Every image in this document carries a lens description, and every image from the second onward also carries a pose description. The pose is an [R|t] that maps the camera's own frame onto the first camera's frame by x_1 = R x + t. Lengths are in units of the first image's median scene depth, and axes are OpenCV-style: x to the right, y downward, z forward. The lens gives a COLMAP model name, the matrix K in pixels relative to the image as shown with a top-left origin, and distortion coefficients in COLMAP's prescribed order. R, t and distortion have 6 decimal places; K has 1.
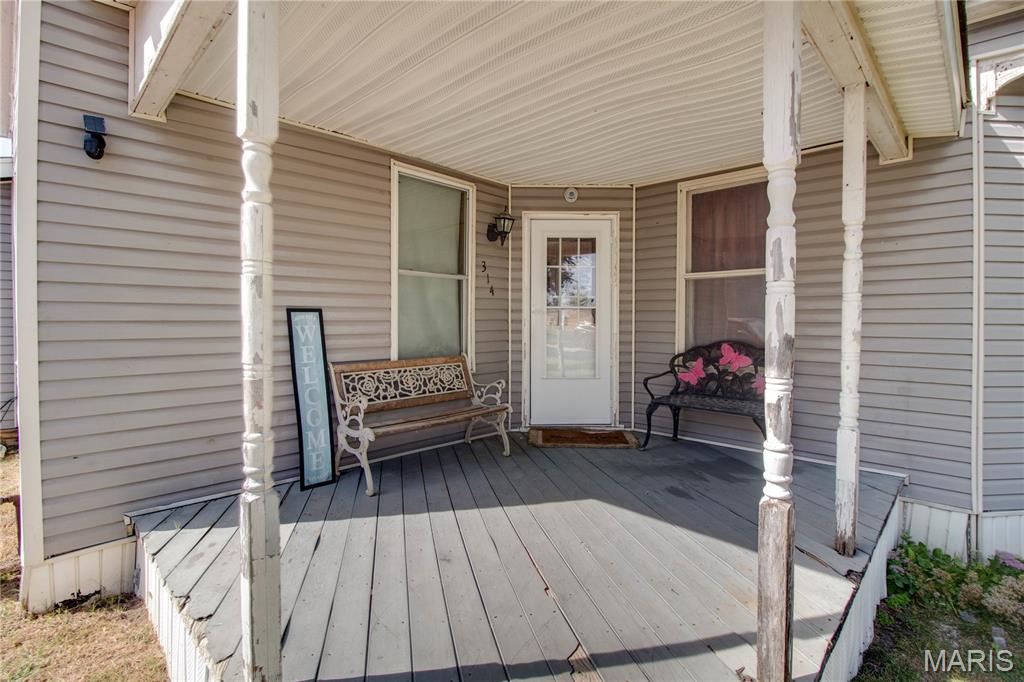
lens RADIAL K [[491.1, 0, 516.0], [0, 491.1, 337.9], [0, 0, 1]] dist [0.027587, 0.000148]
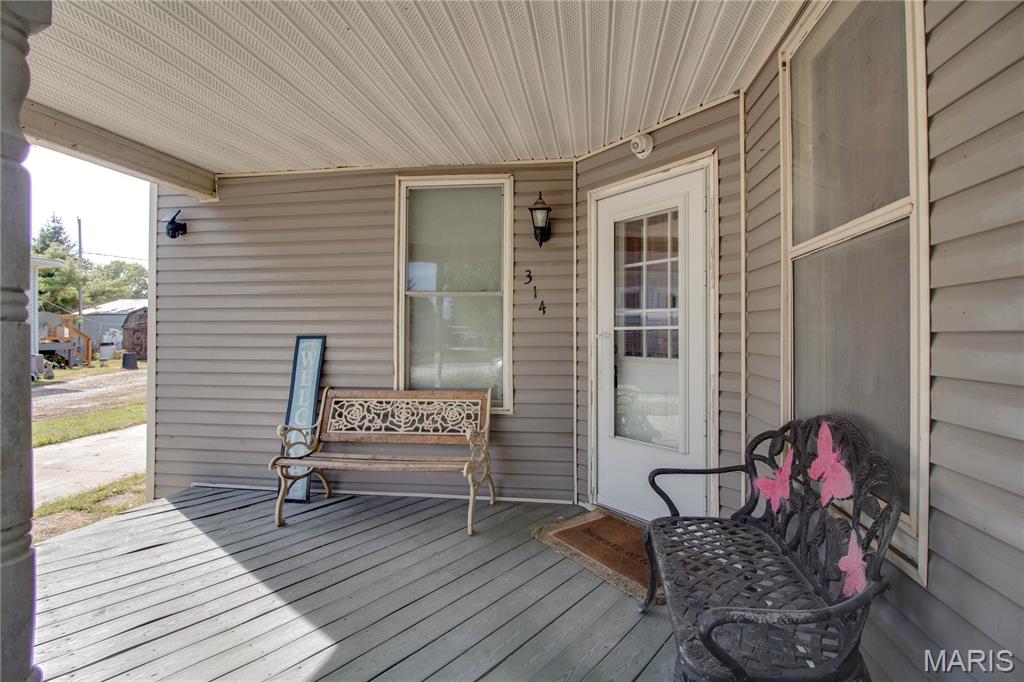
lens RADIAL K [[491.1, 0, 519.0], [0, 491.1, 333.8], [0, 0, 1]] dist [0.027587, 0.000148]
pose [[0.592005, -0.003737, -0.805925, 0.638392], [-0.029538, 0.999217, -0.026331, -0.042742], [0.805393, 0.039393, 0.591431, 0.635591]]
